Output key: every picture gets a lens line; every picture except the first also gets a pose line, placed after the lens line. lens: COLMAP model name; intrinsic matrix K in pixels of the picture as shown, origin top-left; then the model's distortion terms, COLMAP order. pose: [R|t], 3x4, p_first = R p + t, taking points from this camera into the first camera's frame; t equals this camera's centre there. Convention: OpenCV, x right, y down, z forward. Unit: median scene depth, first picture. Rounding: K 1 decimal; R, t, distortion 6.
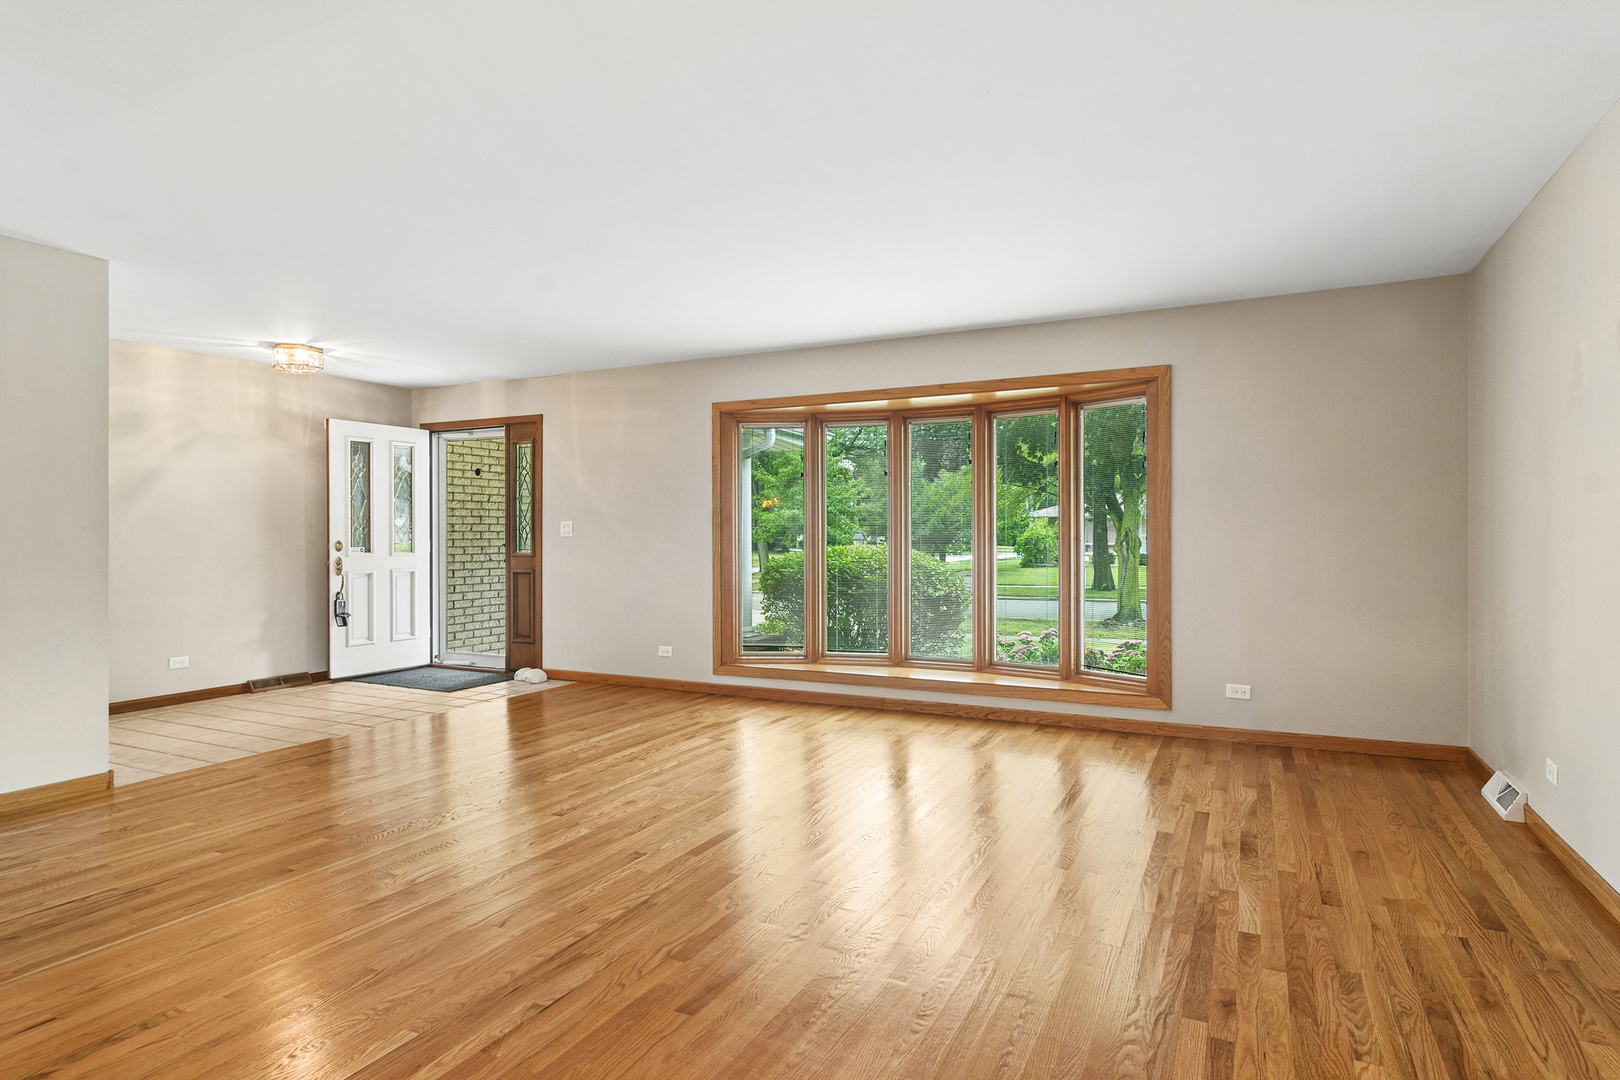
lens RADIAL K [[874.4, 0, 808.6], [0, 874.4, 546.3], [0, 0, 1]] dist [0.002281, 0.001299]
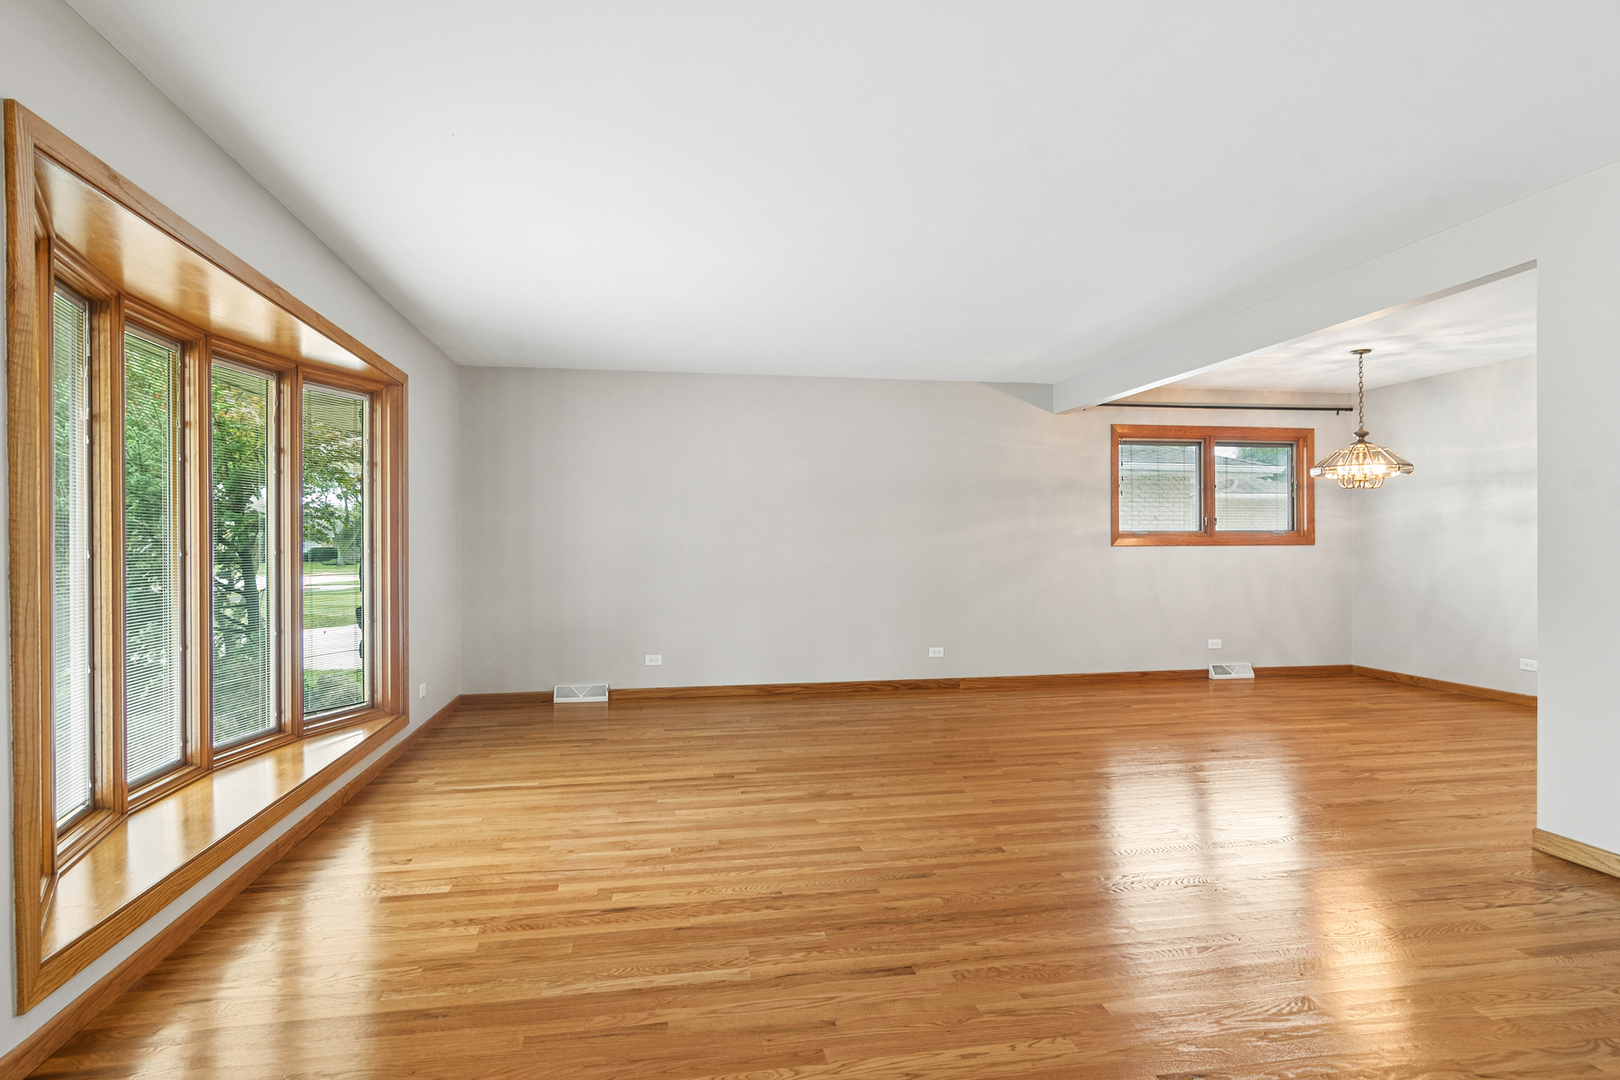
lens RADIAL K [[874.4, 0, 808.6], [0, 874.4, 546.3], [0, 0, 1]] dist [0.002281, 0.001299]
pose [[-0.604189, 0.003552, 0.796833, -0.780244], [0.017145, 0.999817, 0.008543, -0.016499], [-0.796656, 0.018823, -0.604139, 1.490766]]
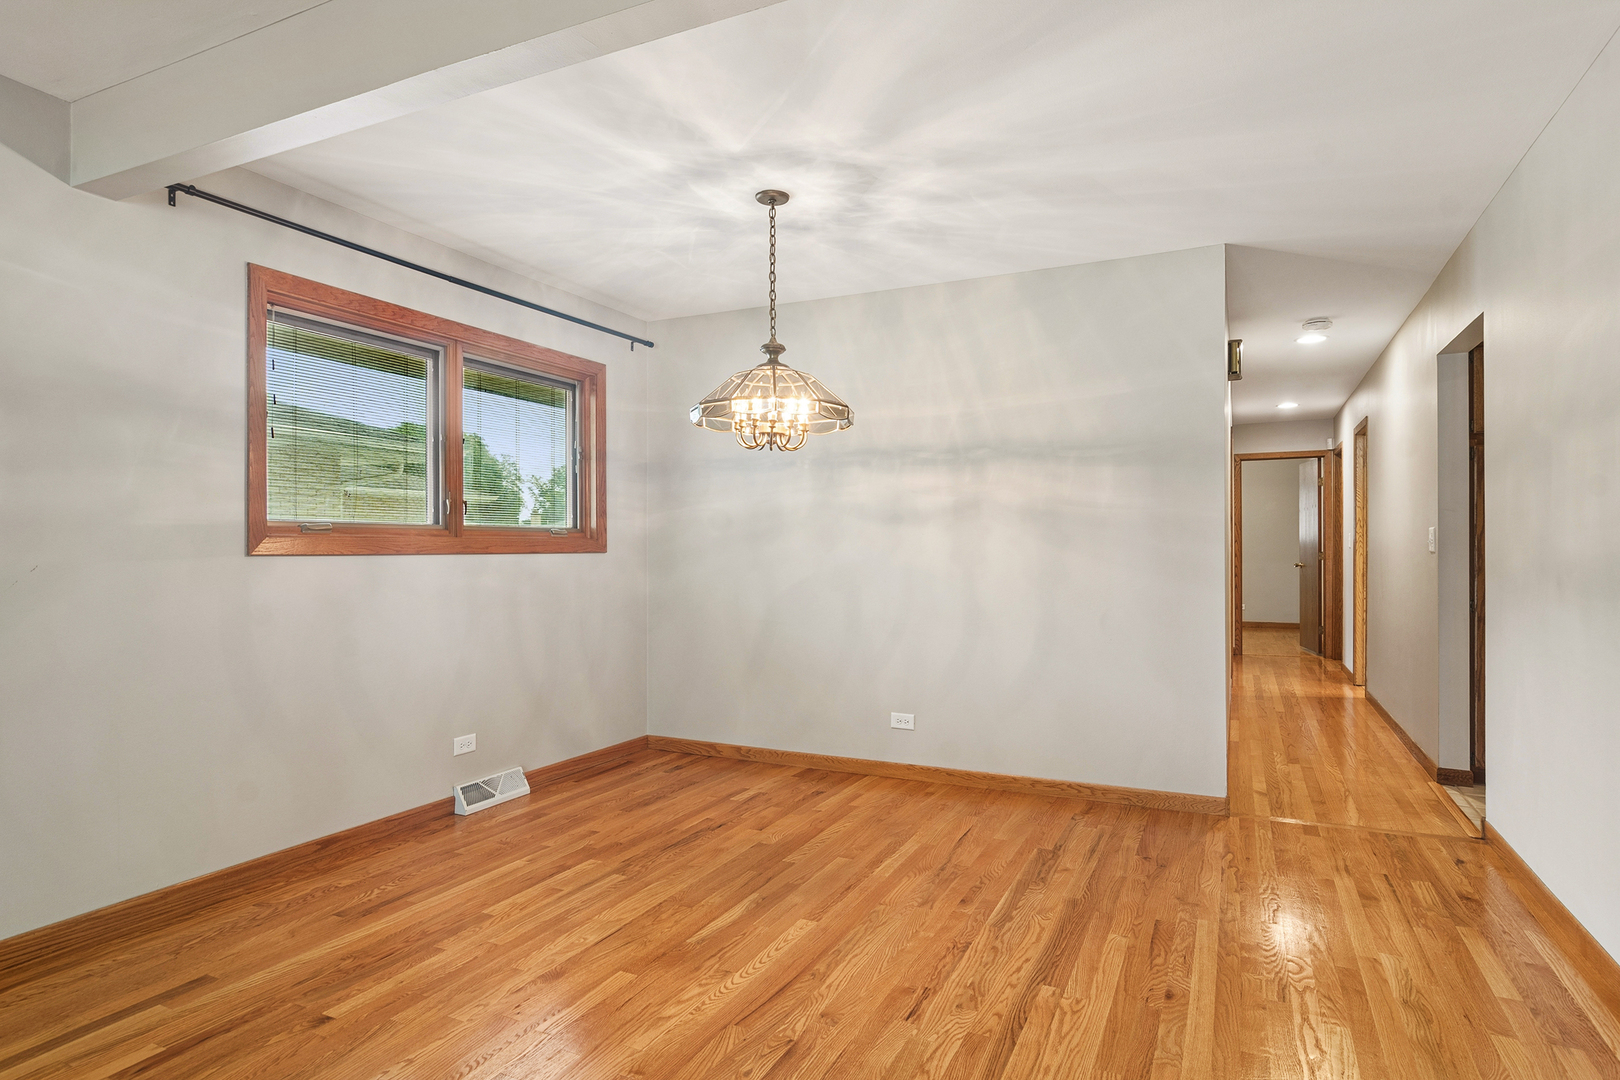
lens RADIAL K [[884.6, 0, 814.3], [0, 884.6, 543.9], [0, 0, 1]] dist [-0.001155, 0.000358]
pose [[-0.999789, 0.003533, -0.020235, -0.210450], [0.003334, 0.999946, 0.009856, -0.007246], [0.020269, 0.009786, -0.999747, 0.697549]]
